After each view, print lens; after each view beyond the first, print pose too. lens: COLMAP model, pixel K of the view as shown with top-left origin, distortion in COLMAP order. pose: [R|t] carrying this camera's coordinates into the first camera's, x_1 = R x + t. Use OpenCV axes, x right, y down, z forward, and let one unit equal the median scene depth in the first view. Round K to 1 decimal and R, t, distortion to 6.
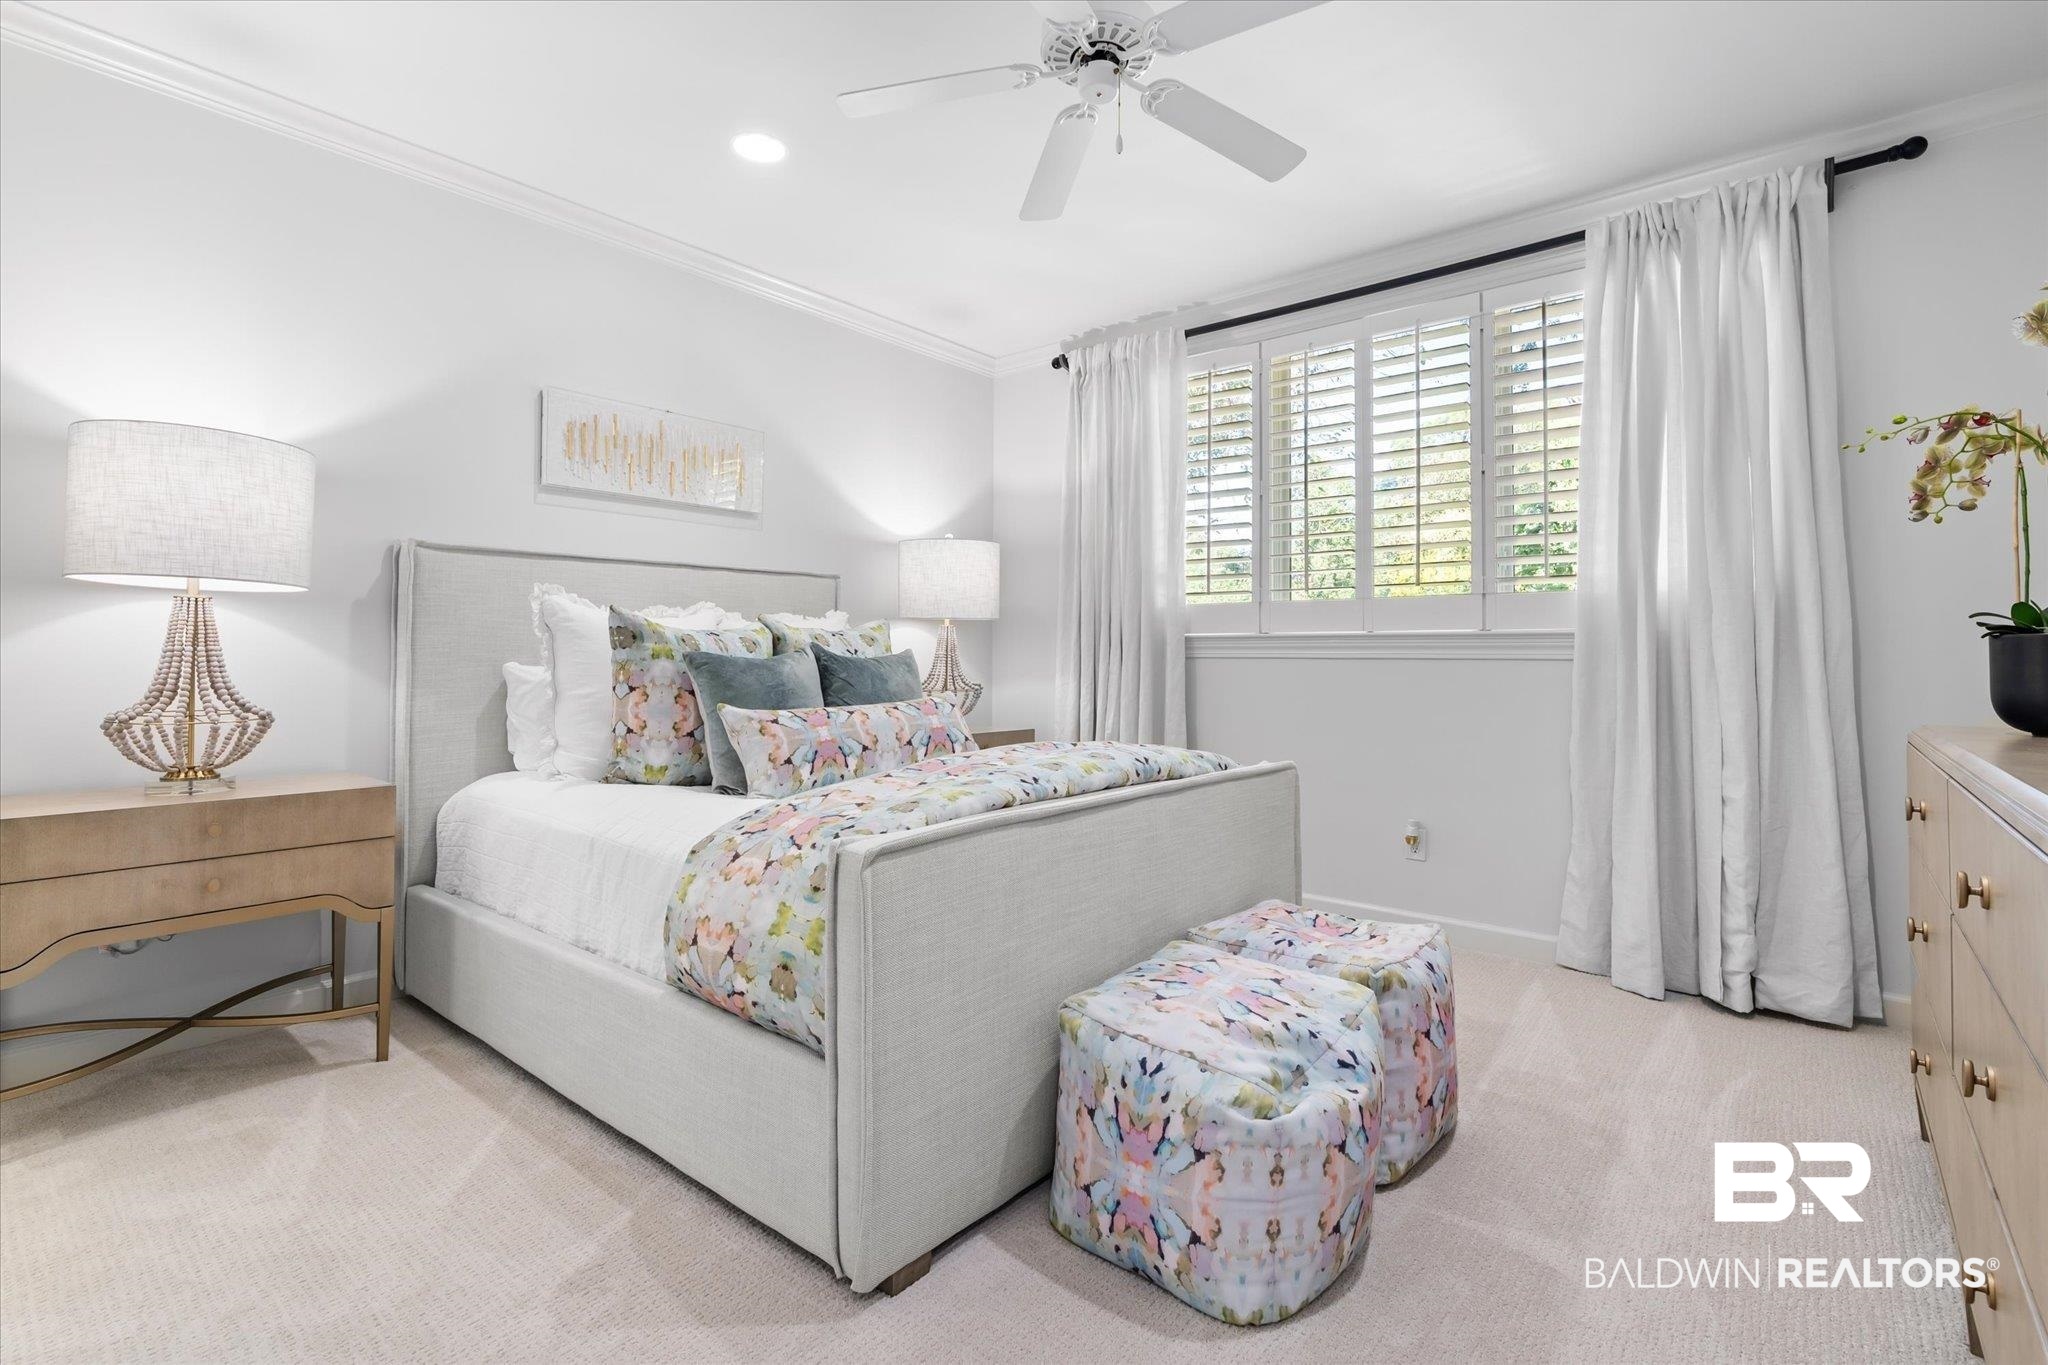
lens RADIAL K [[928.1, 0, 1018.4], [0, 928.1, 648.6], [0, 0, 1]] dist [0.000298, 0.000112]
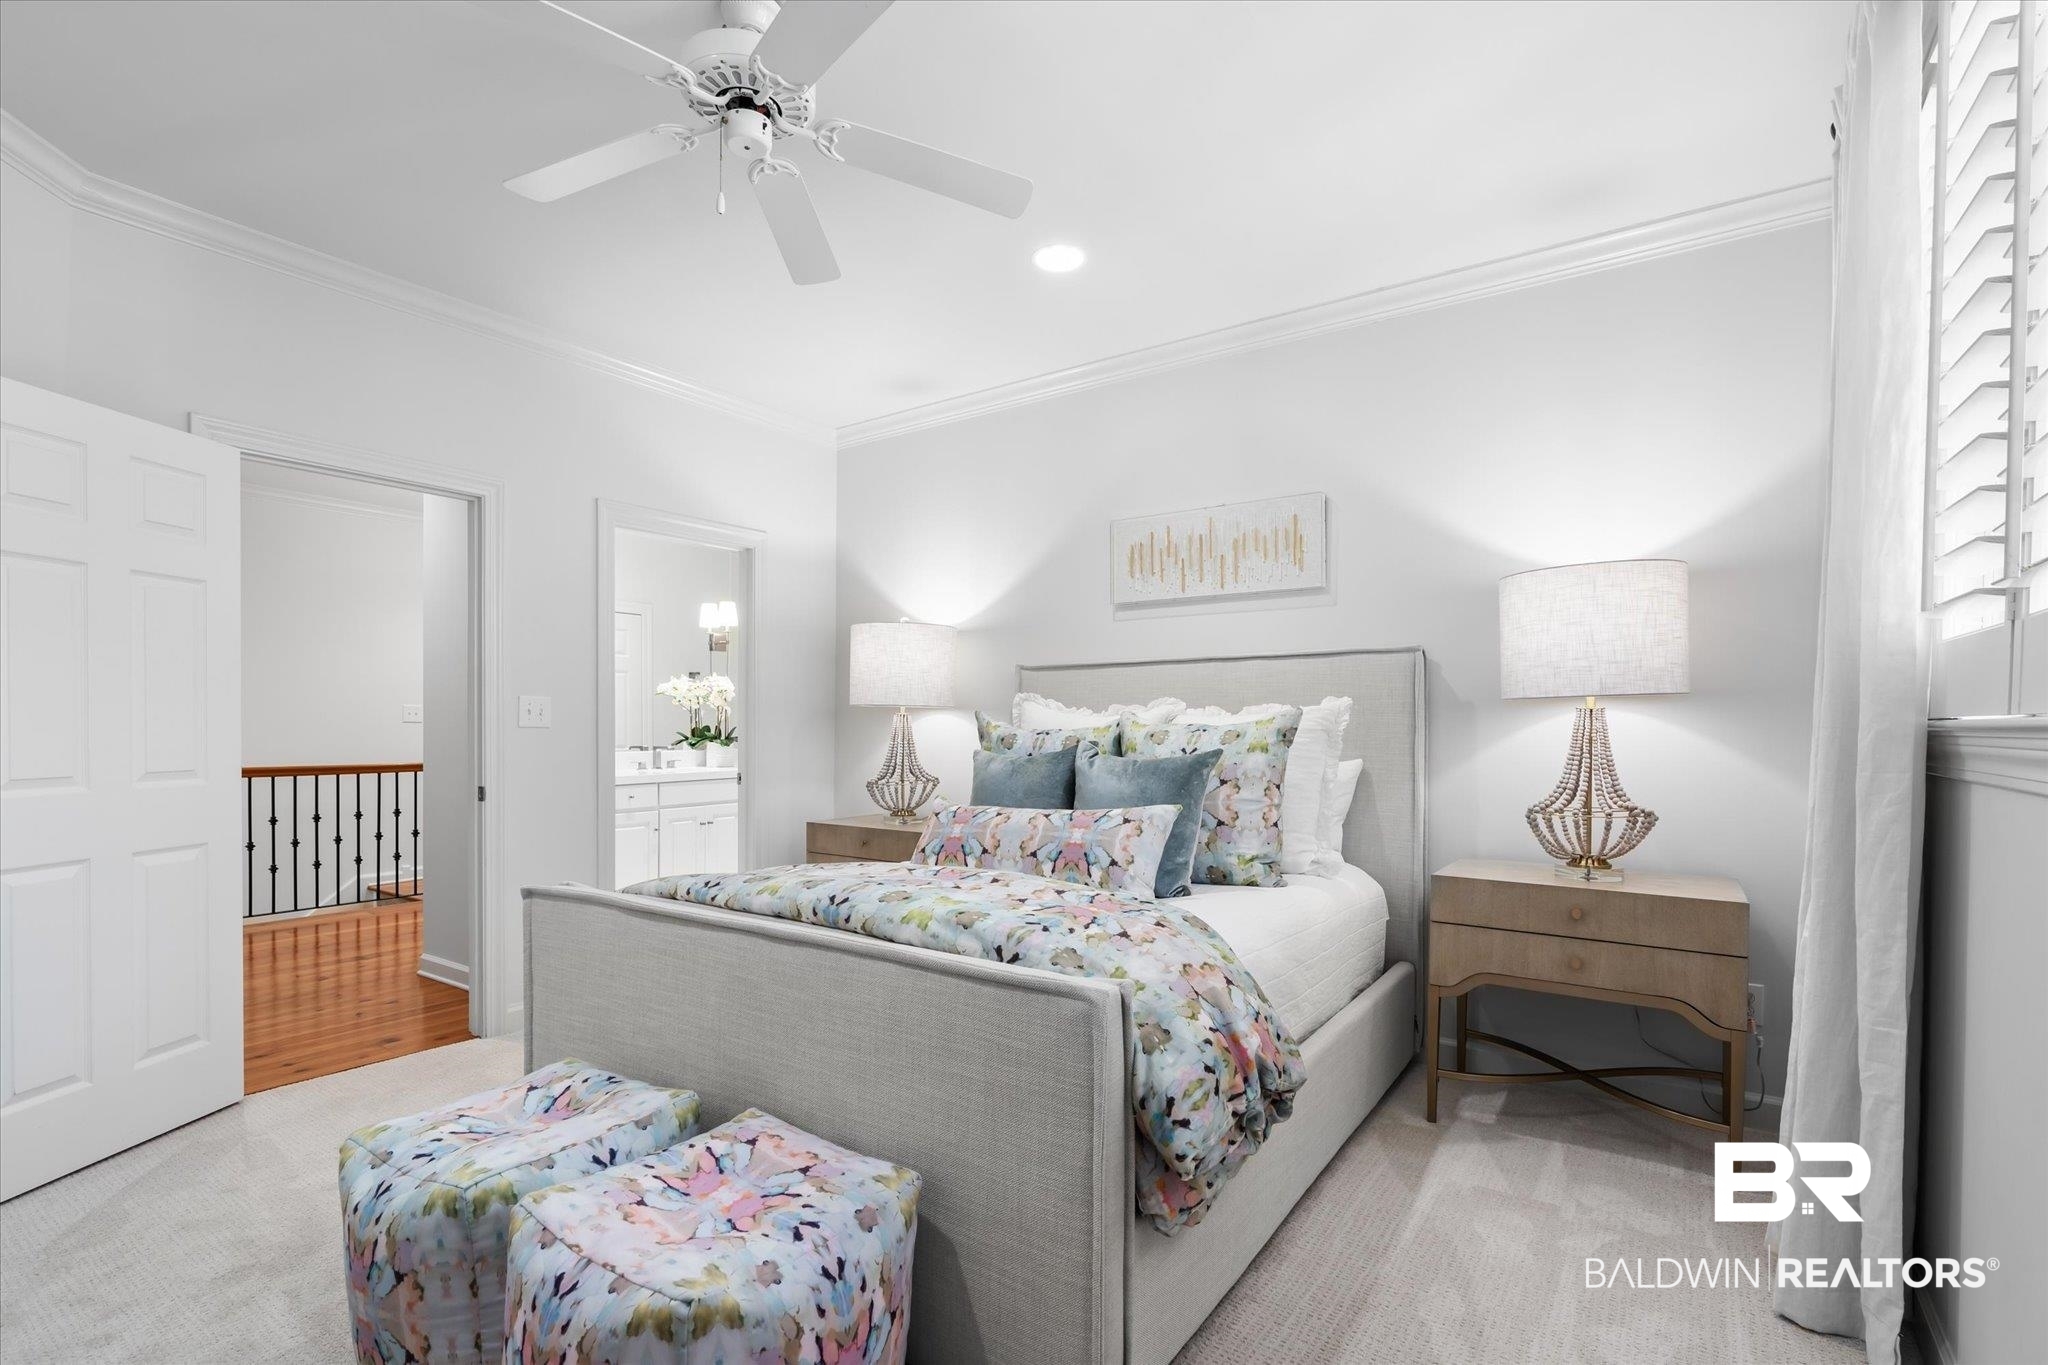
lens RADIAL K [[919.6, 0, 1024.0], [0, 919.6, 682.5], [0, 0, 1]] dist [0.001217, 0.000800]
pose [[0.107093, -0.068880, -0.991860, 0.552232], [-0.007786, 0.997509, -0.070113, 0.002856], [0.994219, 0.015231, 0.106290, 0.683930]]
